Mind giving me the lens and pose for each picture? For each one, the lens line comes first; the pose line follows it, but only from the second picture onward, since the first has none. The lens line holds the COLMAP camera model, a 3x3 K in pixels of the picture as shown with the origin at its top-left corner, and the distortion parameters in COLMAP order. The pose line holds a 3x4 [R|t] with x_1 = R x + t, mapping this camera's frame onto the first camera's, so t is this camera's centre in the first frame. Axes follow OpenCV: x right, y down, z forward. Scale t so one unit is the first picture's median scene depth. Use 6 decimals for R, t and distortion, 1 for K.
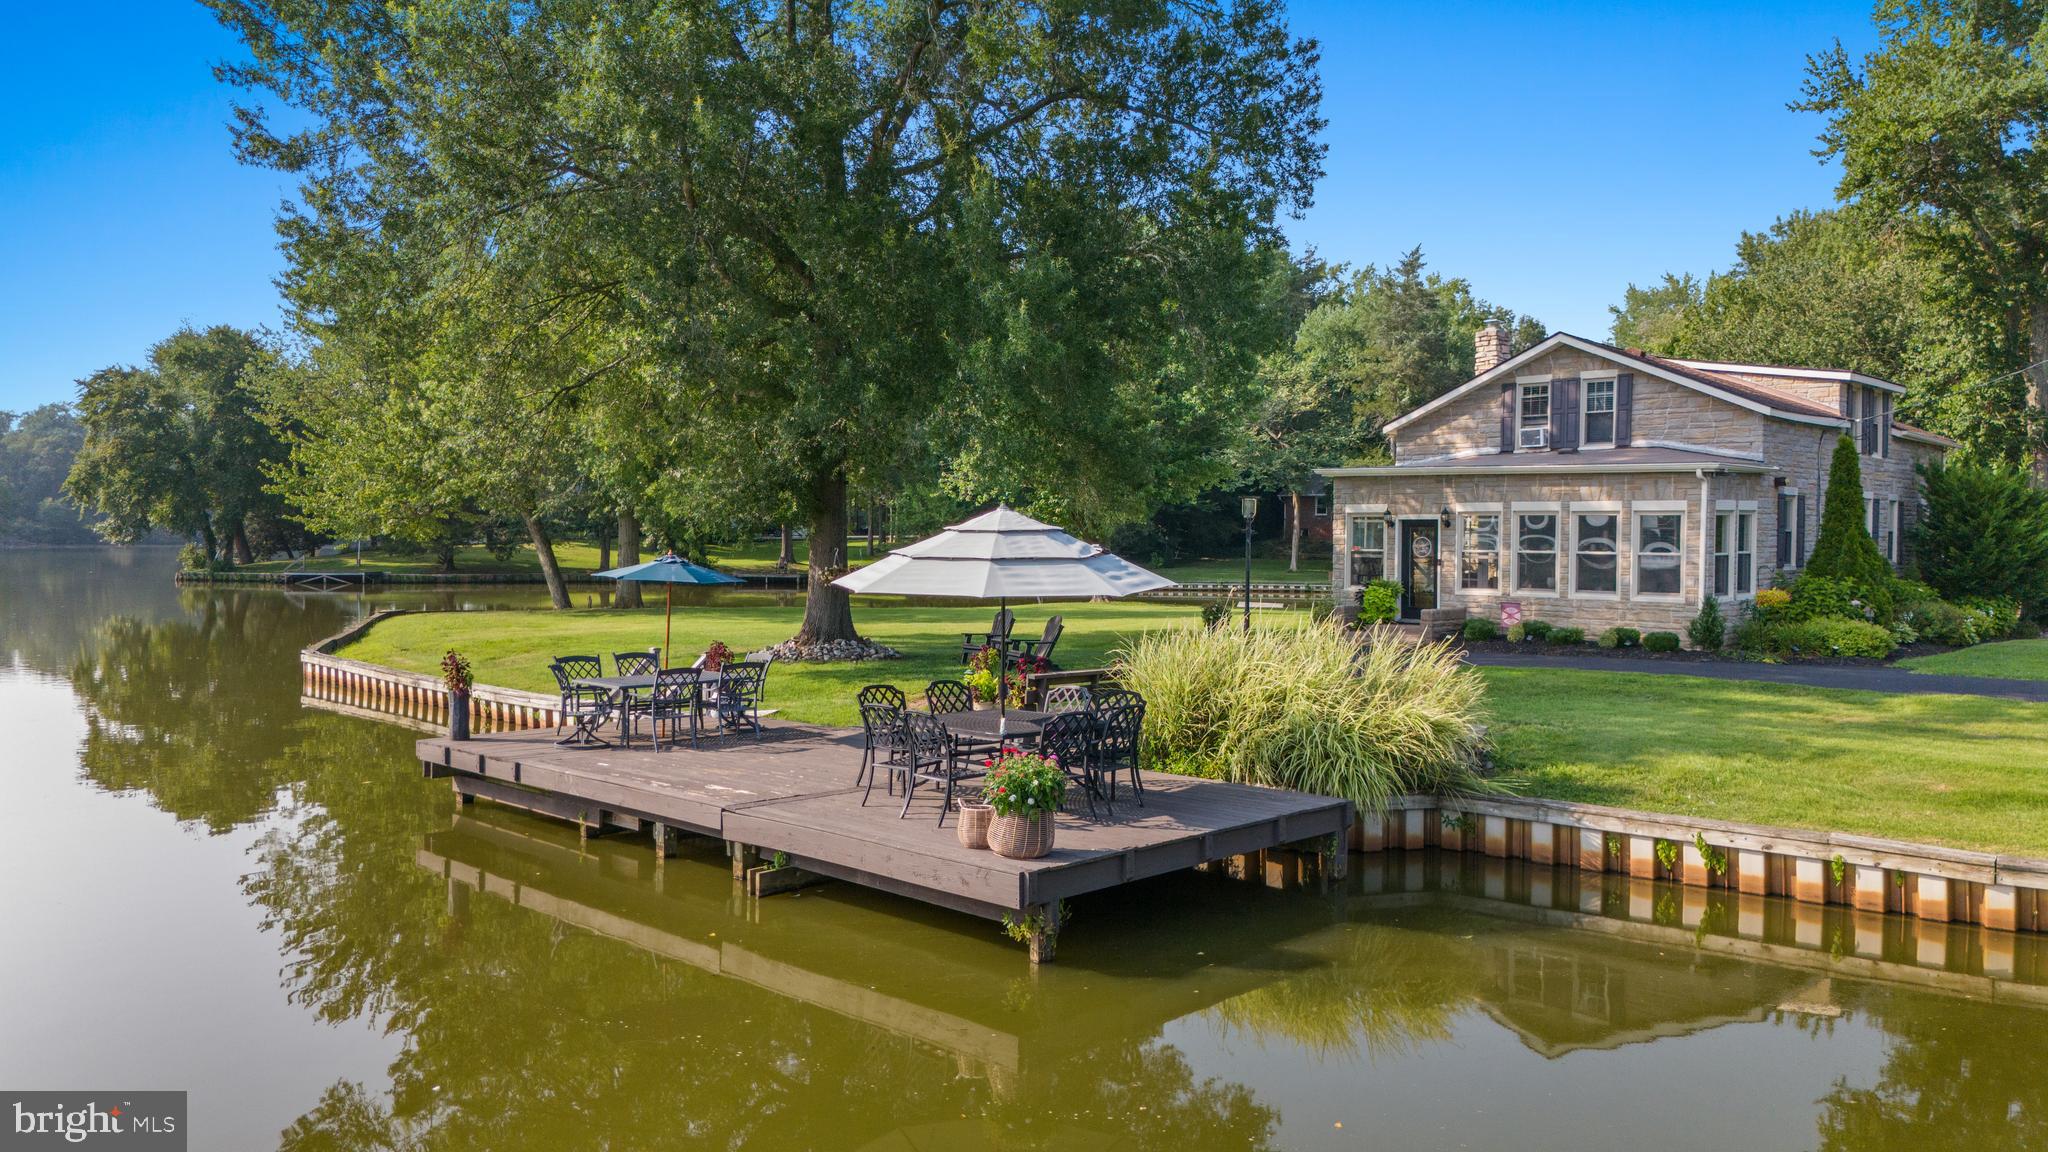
lens RADIAL K [[1507.5, 0, 1022.5], [0, 1507.5, 562.4], [0, 0, 1]] dist [0.086911, -0.103137]
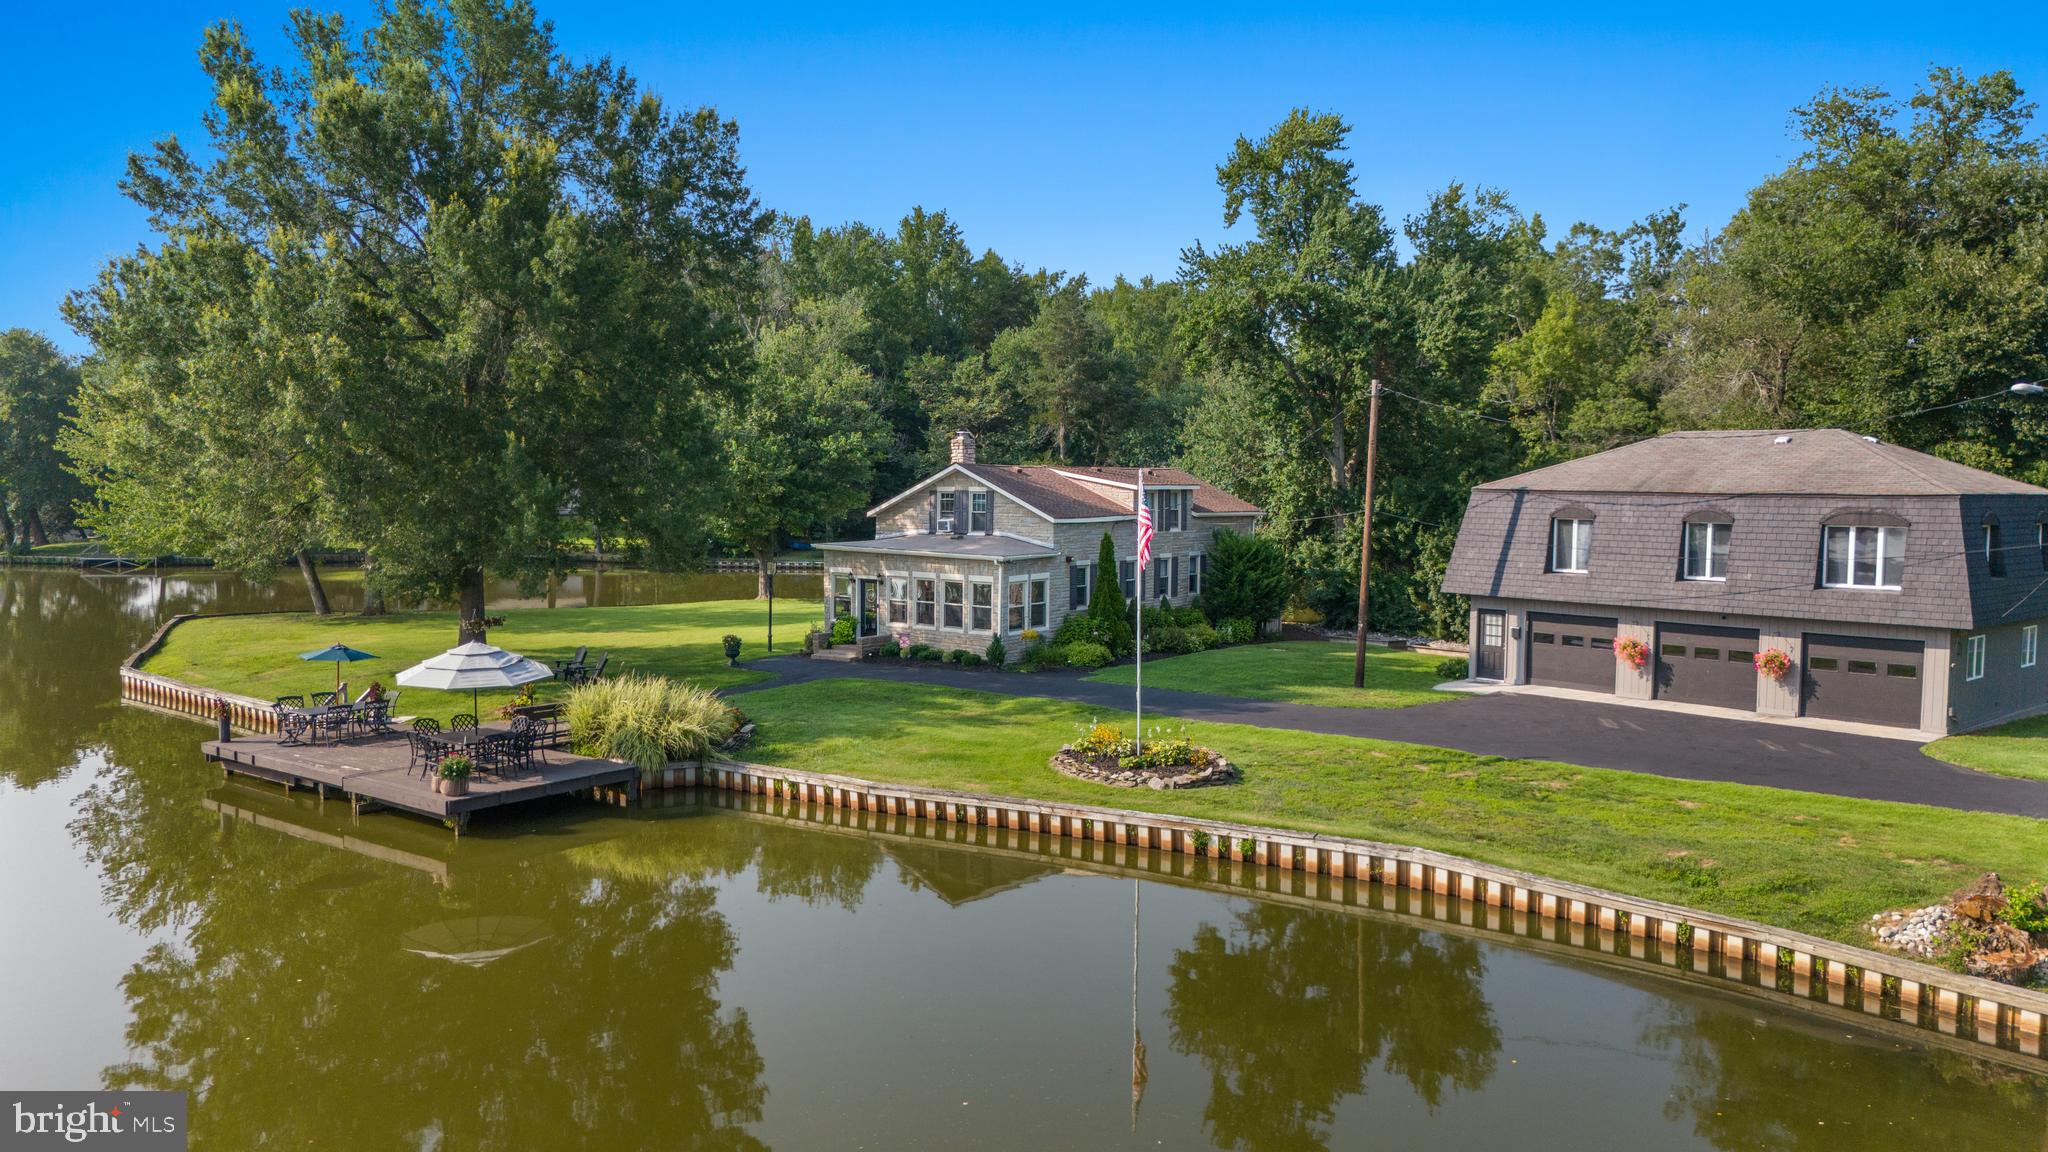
lens RADIAL K [[1507.5, 0, 1022.5], [0, 1507.5, 562.4], [0, 0, 1]] dist [0.086911, -0.103137]
pose [[0.993839, -0.005517, 0.110700, 0.265367], [0.000957, 0.999151, 0.041198, -0.119677], [-0.110833, -0.040838, 0.993000, -0.649709]]
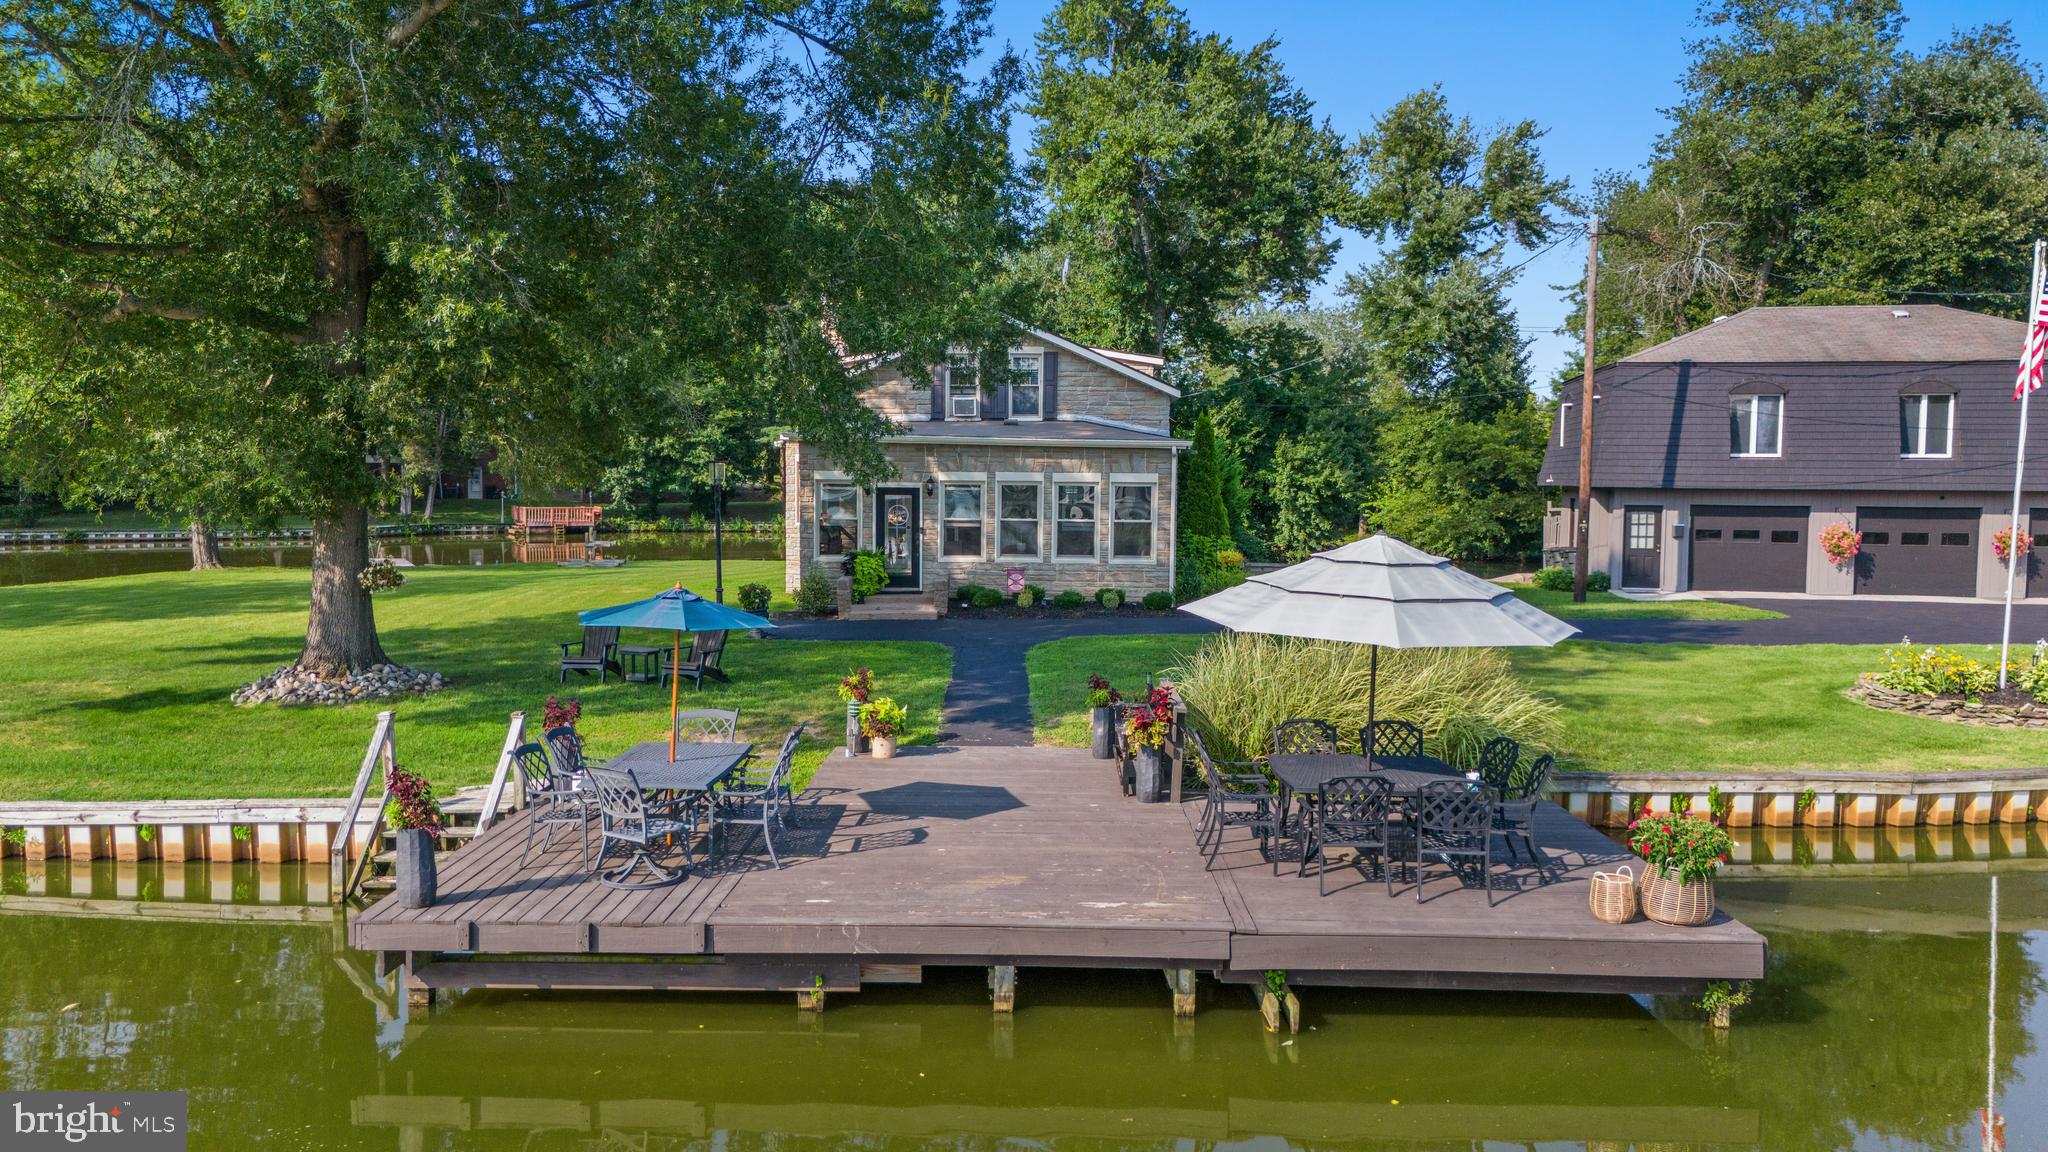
lens RADIAL K [[1507.5, 0, 1022.5], [0, 1507.5, 562.4], [0, 0, 1]] dist [0.086911, -0.103137]
pose [[0.731035, -0.043258, 0.680967, -0.379236], [0.008658, 0.998496, 0.054135, -0.034349], [-0.682285, -0.033678, 0.730310, 0.237088]]
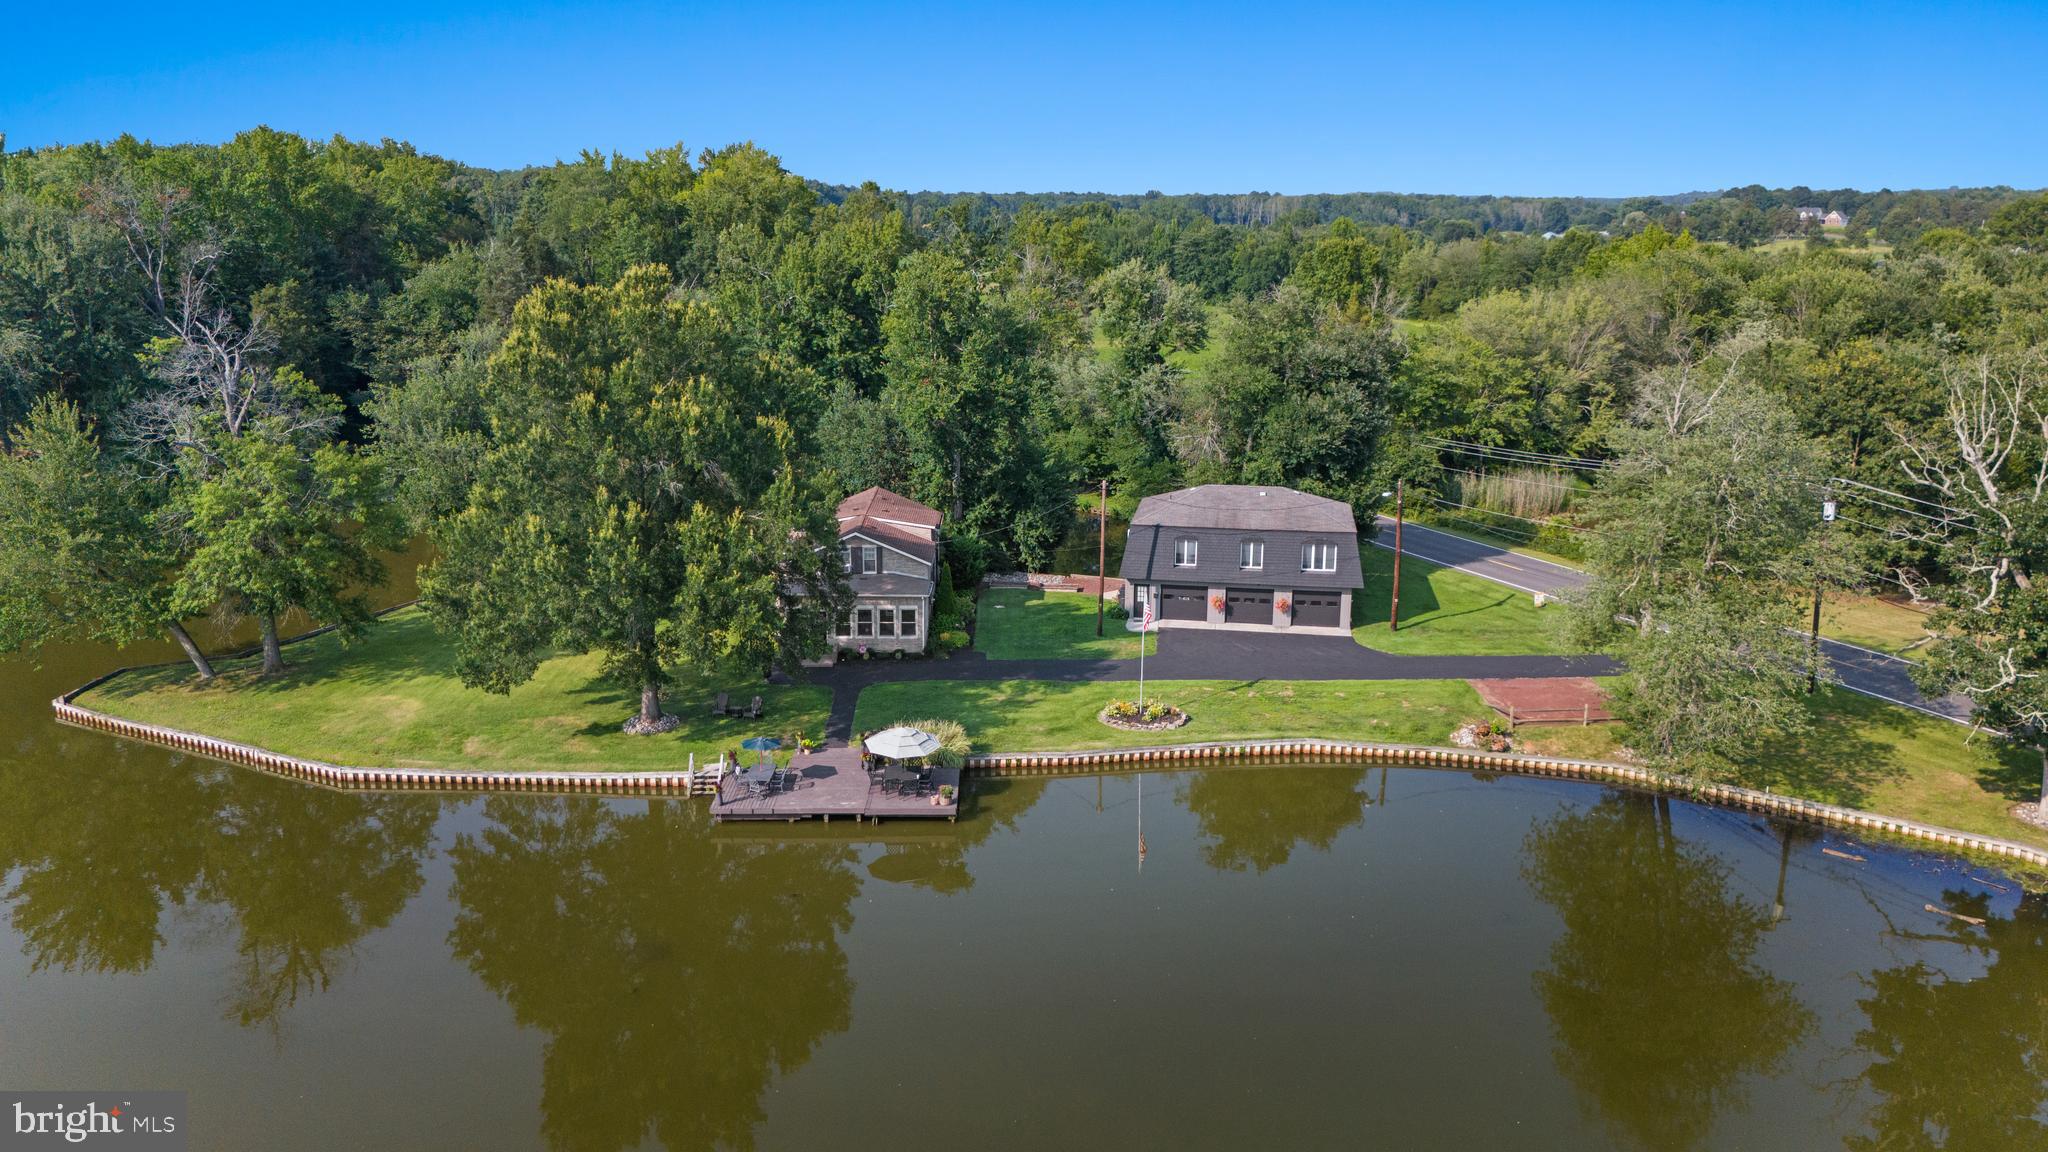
lens RADIAL K [[1507.5, 0, 1022.5], [0, 1507.5, 562.4], [0, 0, 1]] dist [0.086911, -0.103137]
pose [[0.715602, -0.165681, 0.678575, -1.319258], [0.013785, 0.974623, 0.223427, -0.733664], [-0.698373, -0.150531, 0.699726, -1.119650]]
